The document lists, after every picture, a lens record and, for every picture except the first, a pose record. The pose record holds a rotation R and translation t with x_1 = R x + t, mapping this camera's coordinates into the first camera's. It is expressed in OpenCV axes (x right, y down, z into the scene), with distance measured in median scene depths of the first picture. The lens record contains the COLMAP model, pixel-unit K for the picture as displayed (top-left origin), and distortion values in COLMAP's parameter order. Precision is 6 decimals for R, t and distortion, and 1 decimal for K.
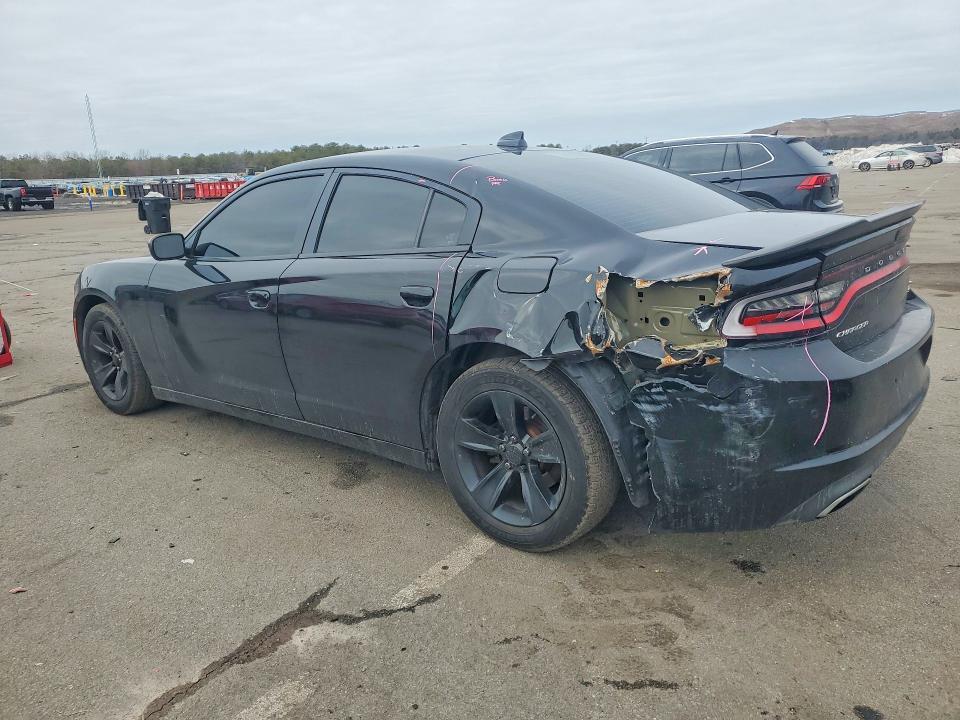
lens RADIAL K [[774.2, 0, 471.4], [0, 774.2, 360.1], [0, 0, 1]] dist [0.014253, 0.007583]
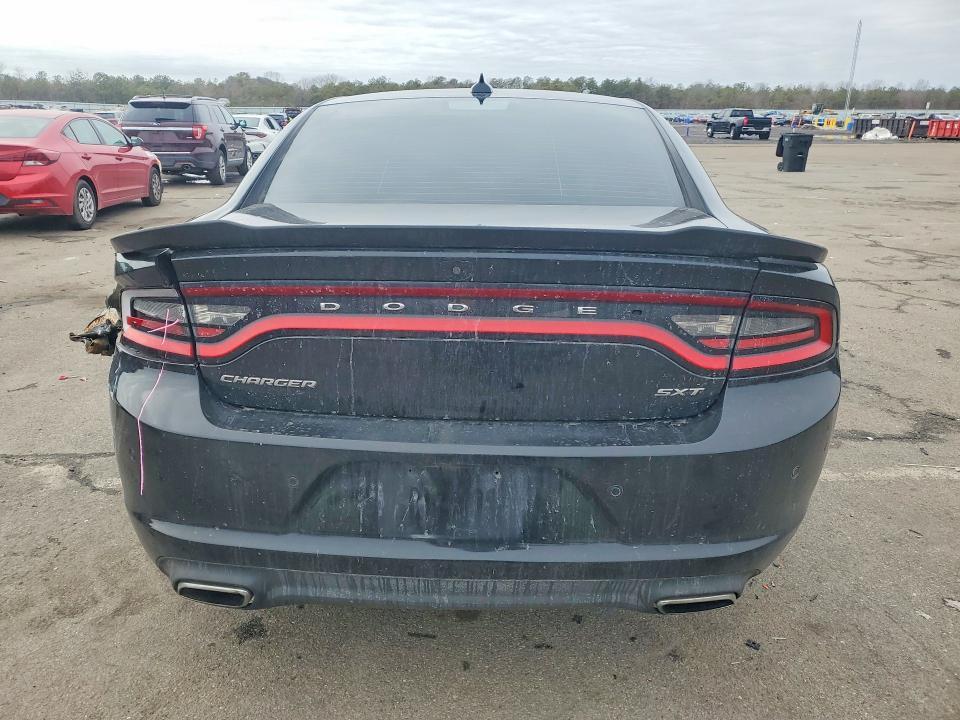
lens RADIAL K [[774.2, 0, 471.4], [0, 774.2, 360.1], [0, 0, 1]] dist [0.014253, 0.007583]
pose [[0.567941, 0.288141, -0.770985, 0.122748], [-0.223185, 0.955538, 0.192707, -0.025258], [0.792232, 0.062626, 0.606997, 0.079902]]
